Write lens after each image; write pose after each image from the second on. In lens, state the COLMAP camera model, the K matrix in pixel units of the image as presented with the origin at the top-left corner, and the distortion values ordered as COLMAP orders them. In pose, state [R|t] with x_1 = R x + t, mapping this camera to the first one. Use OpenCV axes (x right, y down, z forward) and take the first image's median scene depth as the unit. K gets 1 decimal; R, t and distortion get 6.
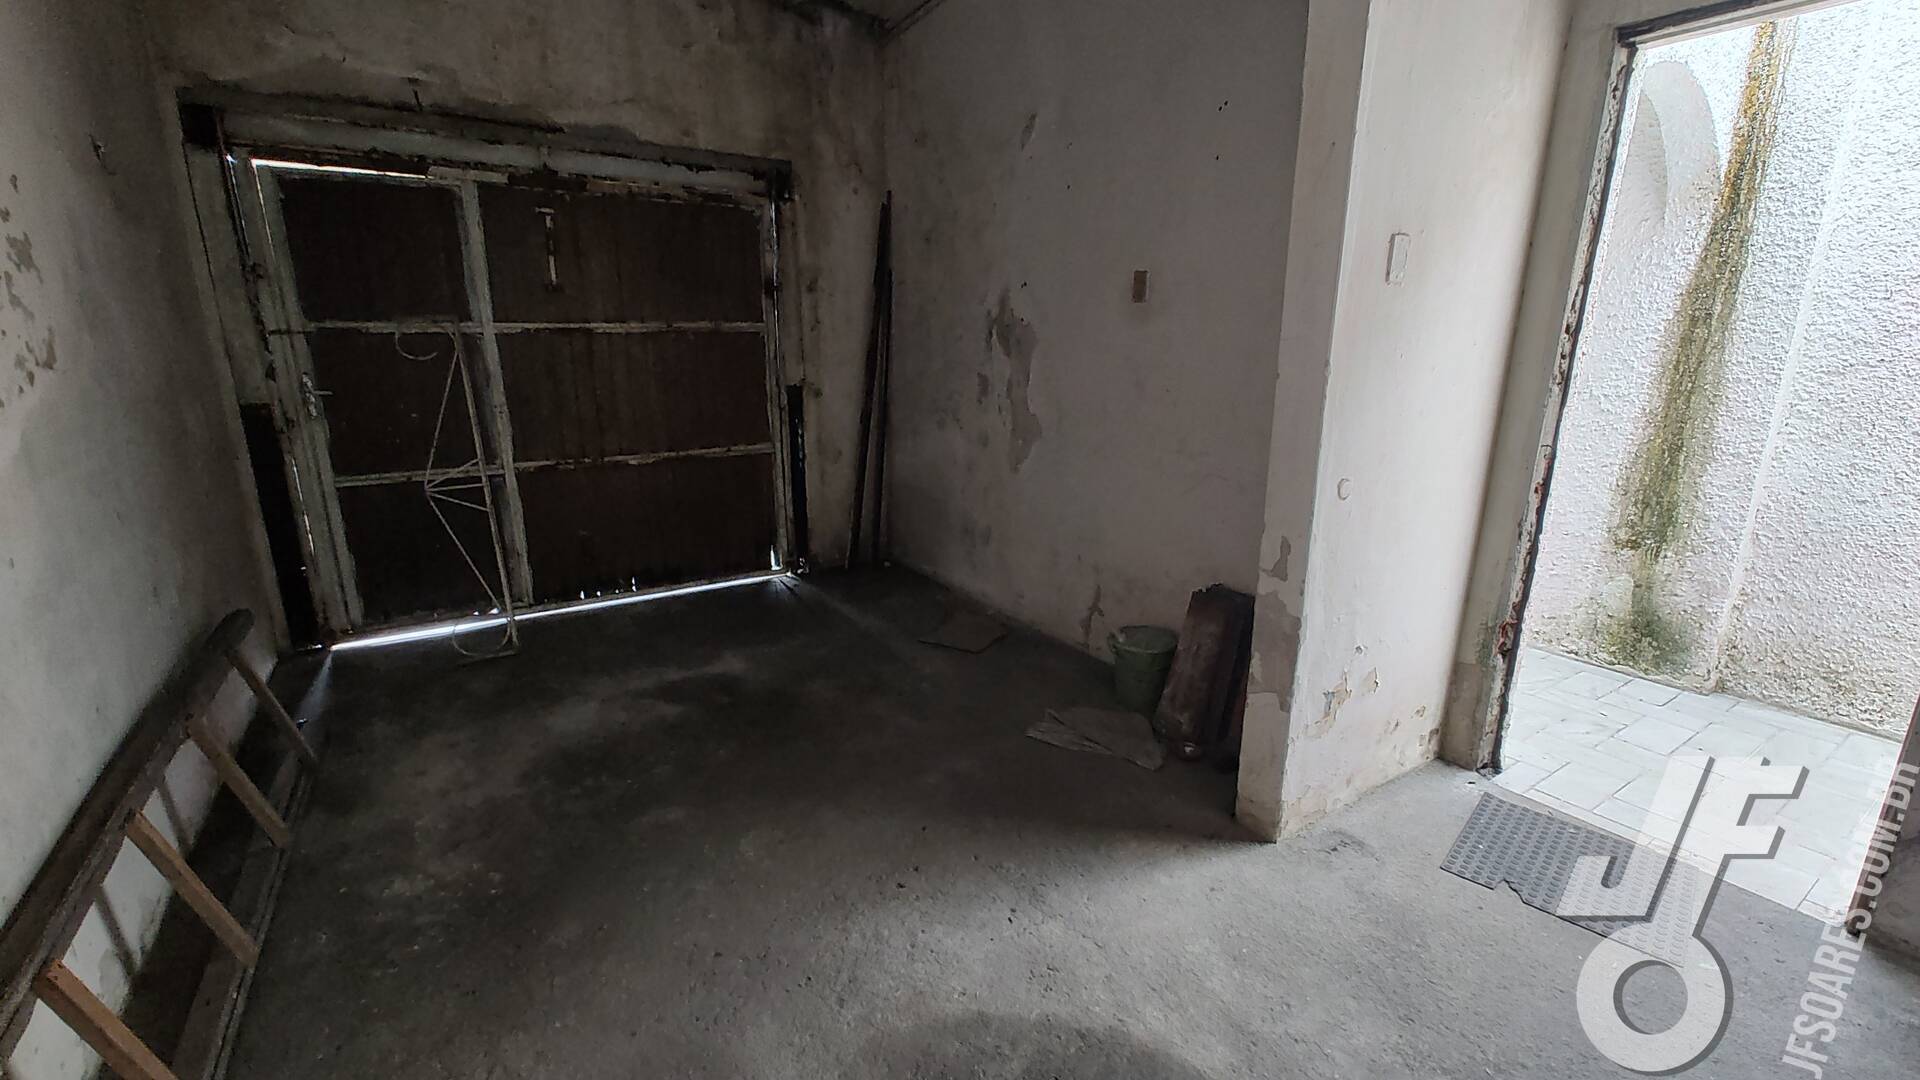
lens RADIAL K [[793.7, 0, 958.0], [0, 793.7, 543.9], [0, 0, 1]] dist [0.001539, -0.001512]
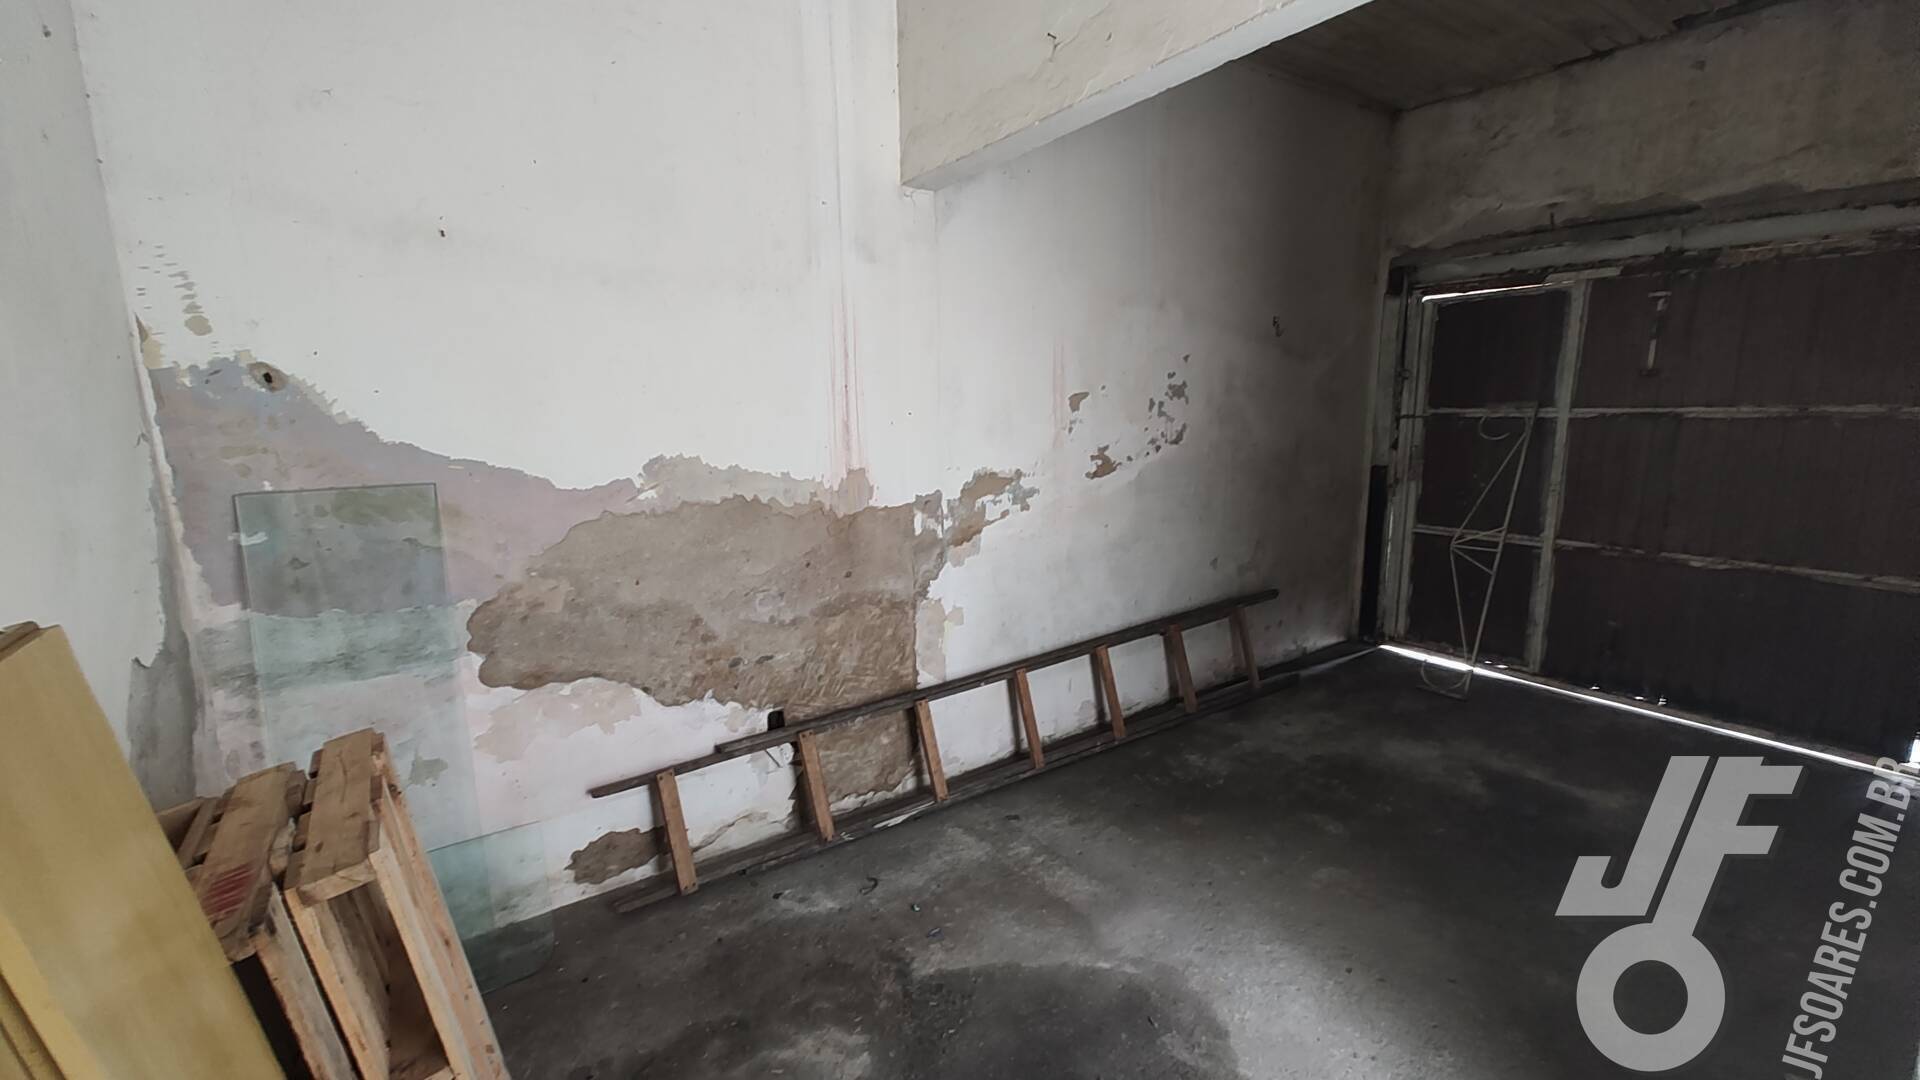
lens RADIAL K [[793.7, 0, 956.6], [0, 793.7, 540.6], [0, 0, 1]] dist [0.001539, -0.001512]
pose [[0.024772, 0.172894, -0.984629, 0.499500], [-0.235824, 0.958145, 0.162311, -0.092244], [0.971480, 0.228178, 0.064508, 0.182357]]
